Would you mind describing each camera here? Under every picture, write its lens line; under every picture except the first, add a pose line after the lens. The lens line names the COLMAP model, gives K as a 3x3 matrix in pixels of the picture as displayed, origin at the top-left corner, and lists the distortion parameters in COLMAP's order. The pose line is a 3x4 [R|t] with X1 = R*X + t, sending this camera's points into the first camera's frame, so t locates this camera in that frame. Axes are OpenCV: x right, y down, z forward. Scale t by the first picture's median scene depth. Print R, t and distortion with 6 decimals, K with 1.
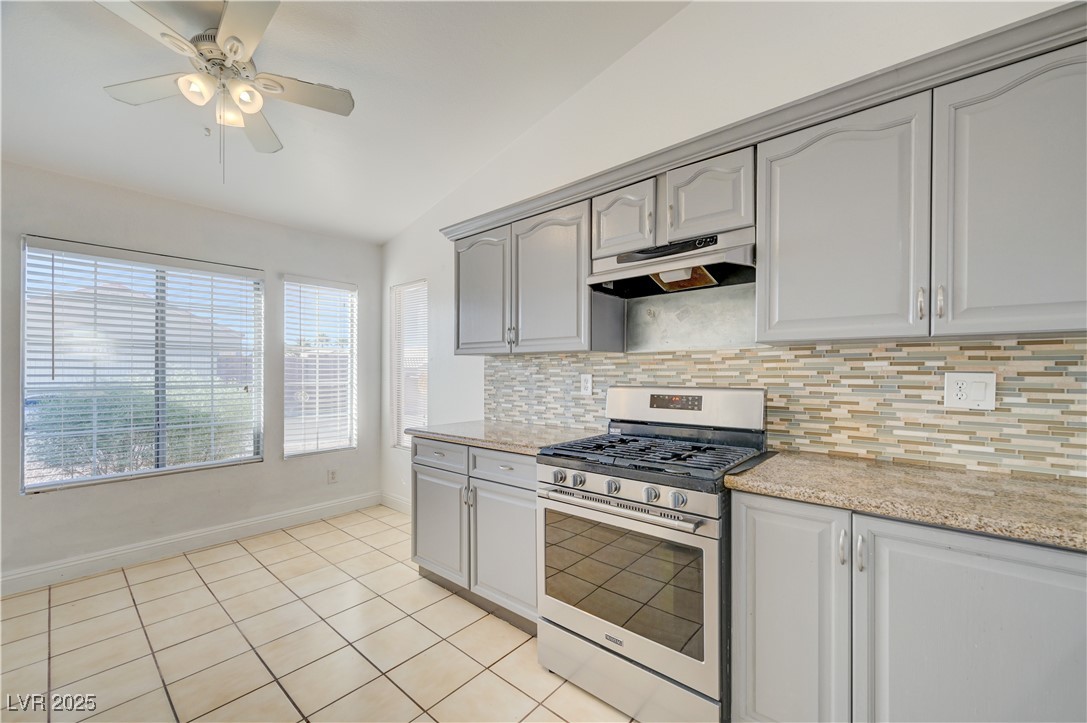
lens RADIAL K [[430.8, 0, 554.2], [0, 430.8, 371.1], [0, 0, 1]] dist [-0.002723, 0.000151]
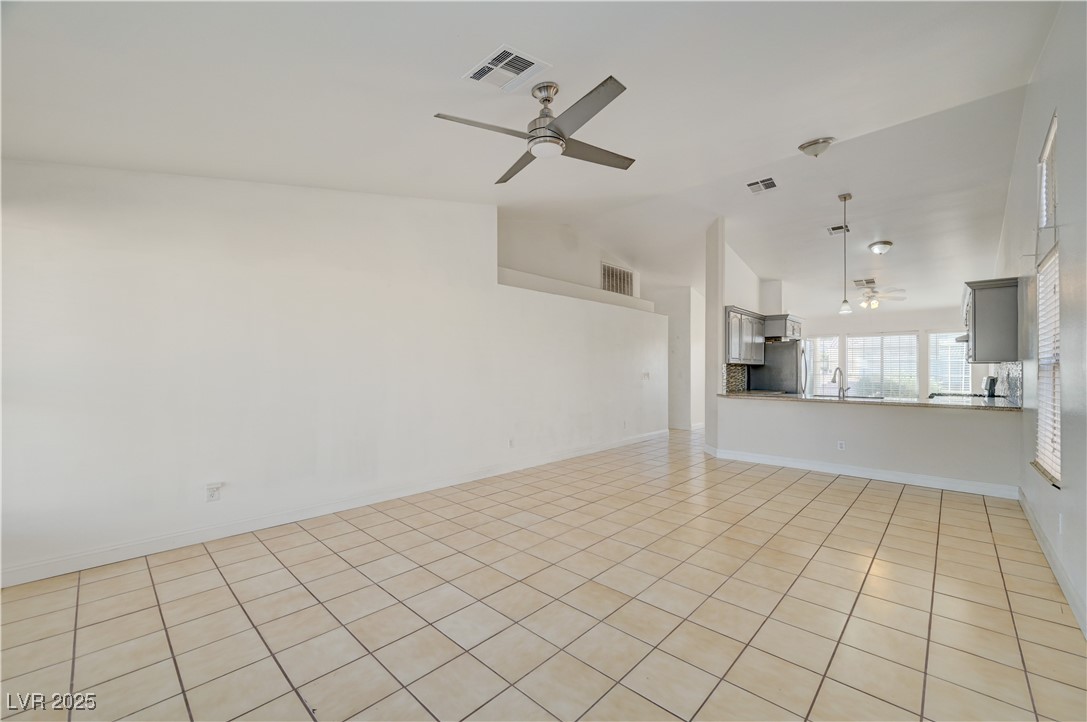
lens RADIAL K [[430.8, 0, 545.9], [0, 430.8, 364.4], [0, 0, 1]] dist [-0.002723, 0.000151]
pose [[-0.059717, -0.012410, -0.998138, 2.466169], [0.001614, 0.999920, -0.012529, -0.006530], [0.998214, -0.002359, -0.059692, -1.304552]]
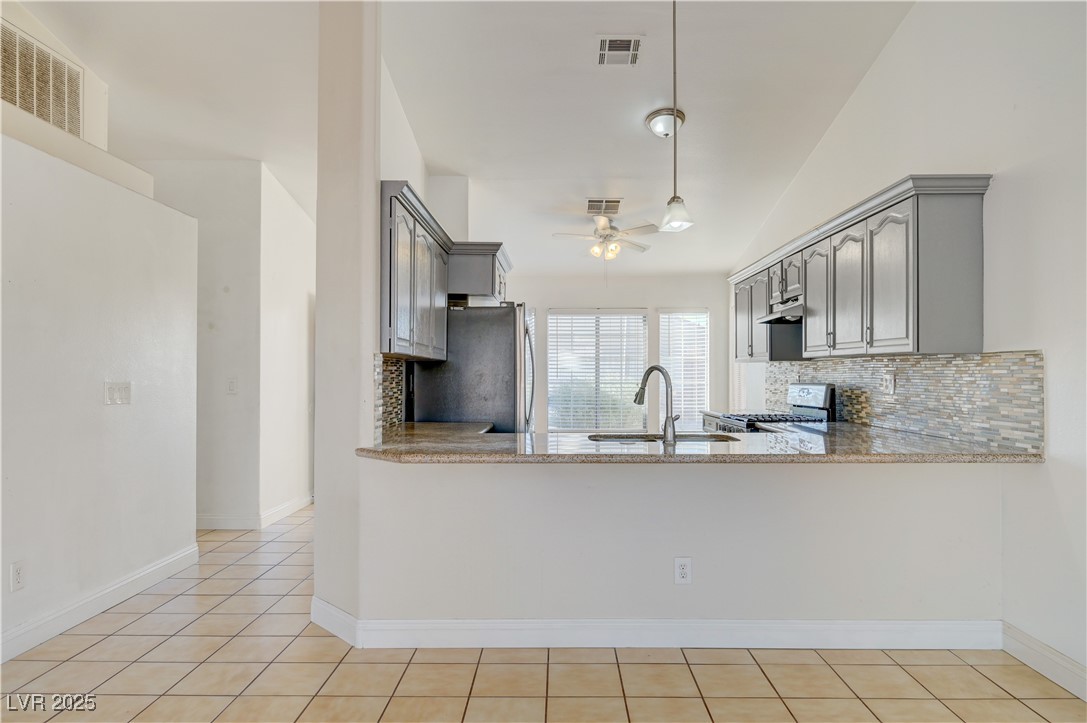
lens RADIAL K [[684.9, 0, 545.2], [0, 684.9, 366.2], [0, 0, 1]] dist [0.003725, 0.001169]
pose [[0.628920, -0.011232, -0.777389, 1.232450], [0.004541, 0.999932, -0.010773, -0.002442], [0.777457, 0.003246, 0.628928, -1.019328]]
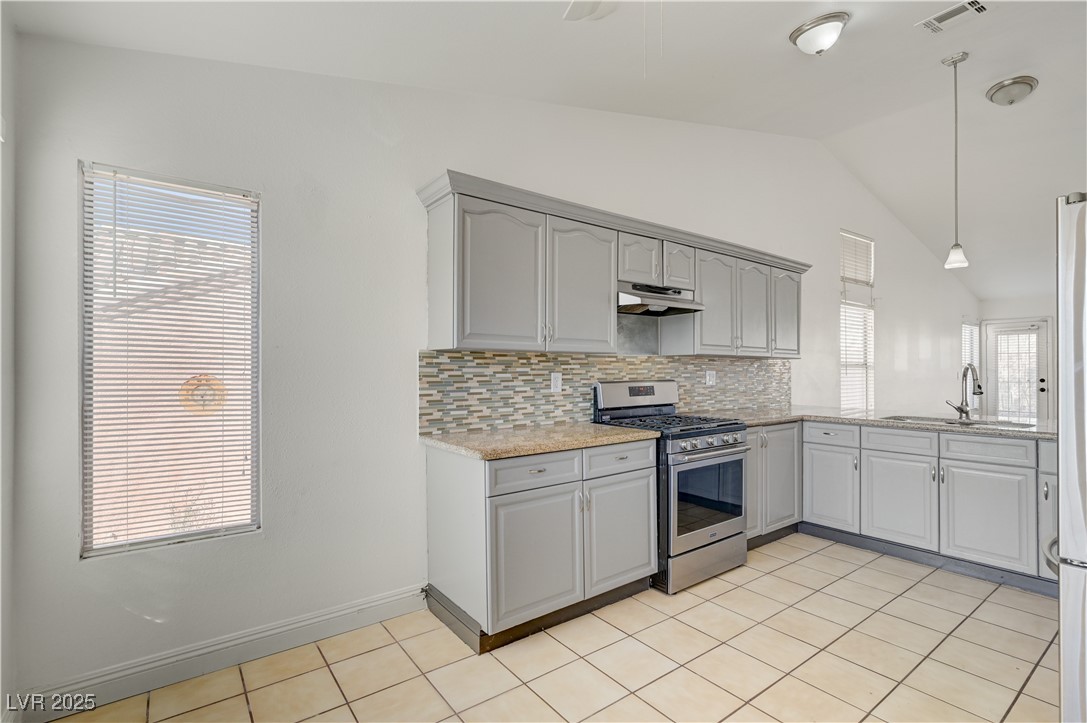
lens RADIAL K [[504.1, 0, 553.5], [0, 504.1, 365.8], [0, 0, 1]] dist [-0.001508, 0.001400]
pose [[0.220615, 0.006672, 0.975338, -1.088455], [-0.001759, 0.999978, -0.006442, -0.002153], [-0.975359, -0.000294, 0.220622, 0.681103]]
